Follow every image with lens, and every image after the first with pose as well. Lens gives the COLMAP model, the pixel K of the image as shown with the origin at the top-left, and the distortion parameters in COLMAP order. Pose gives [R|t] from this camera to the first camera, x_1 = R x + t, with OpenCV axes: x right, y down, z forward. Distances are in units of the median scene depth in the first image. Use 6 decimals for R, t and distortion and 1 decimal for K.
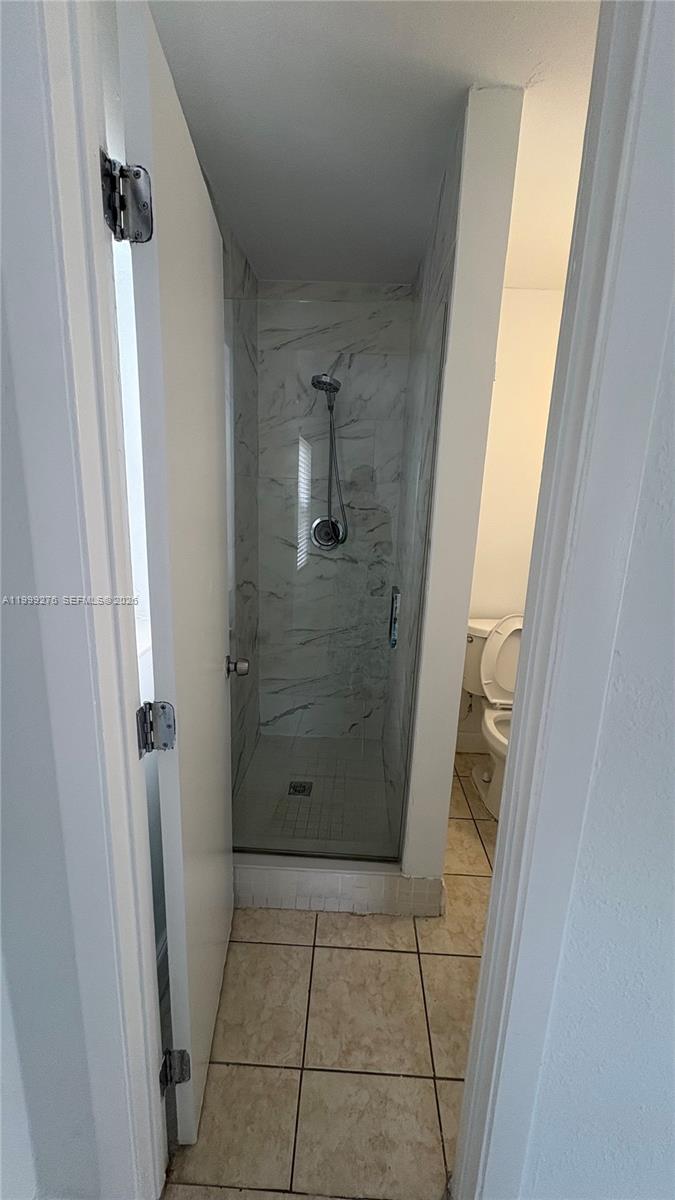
lens RADIAL K [[478.2, 0, 328.6], [0, 478.2, 598.6], [0, 0, 1]] dist [0.001744, 0.000038]
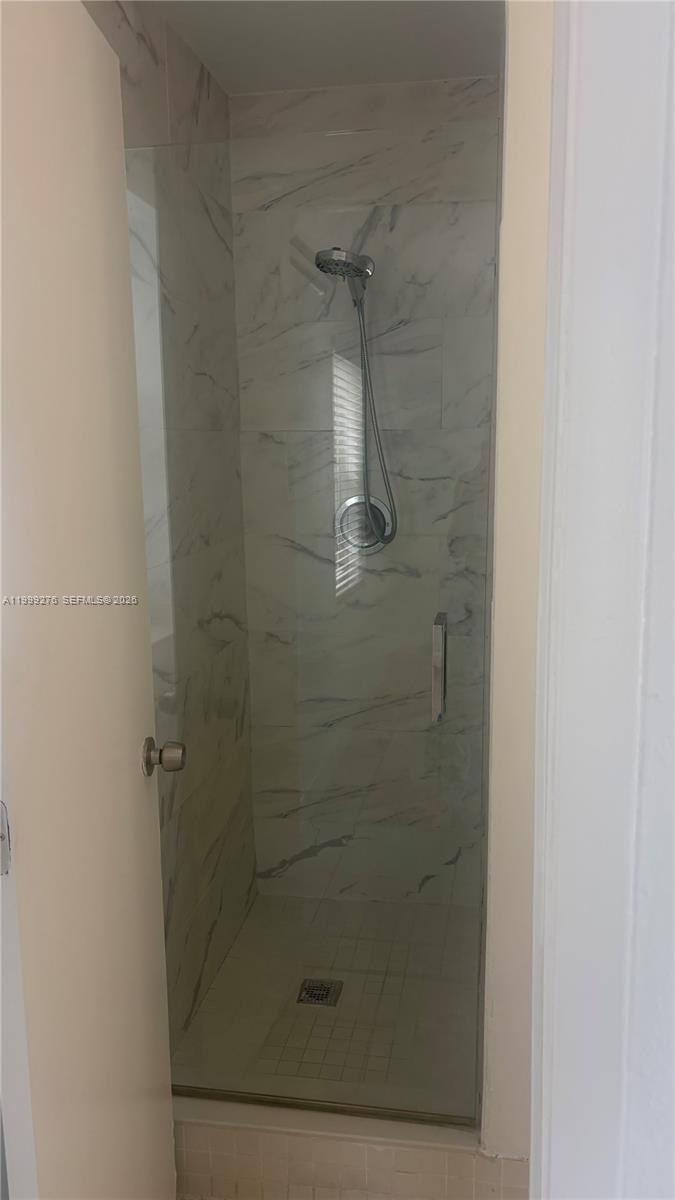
lens RADIAL K [[915.5, 0, 337.2], [0, 915.5, 606.9], [0, 0, 1]] dist [0.045349, -0.040727]
pose [[0.991264, -0.026825, -0.129134, 0.105472], [0.019979, 0.998340, -0.054018, 0.016022], [0.130369, 0.050966, 0.990155, -0.056823]]
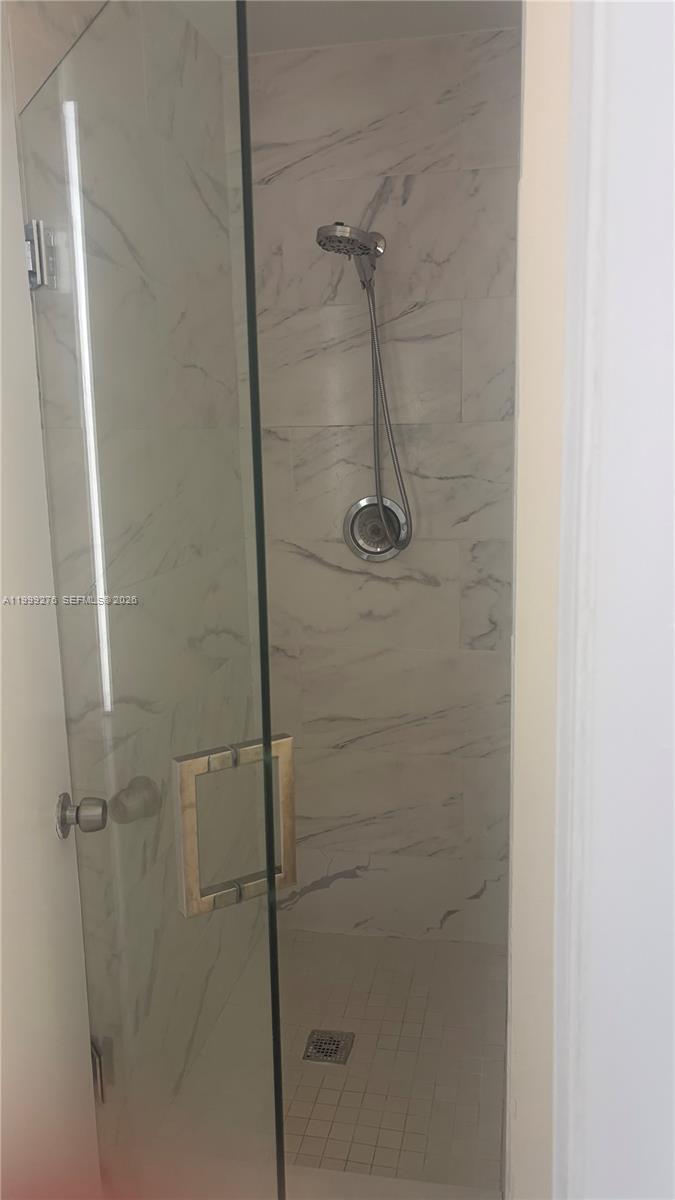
lens RADIAL K [[915.5, 0, 336.8], [0, 915.5, 599.0], [0, 0, 1]] dist [0.045349, -0.040727]
pose [[0.984849, -0.030794, -0.170656, 0.123727], [0.022608, 0.998508, -0.049707, -0.015513], [0.171932, 0.045096, 0.984076, 0.041819]]
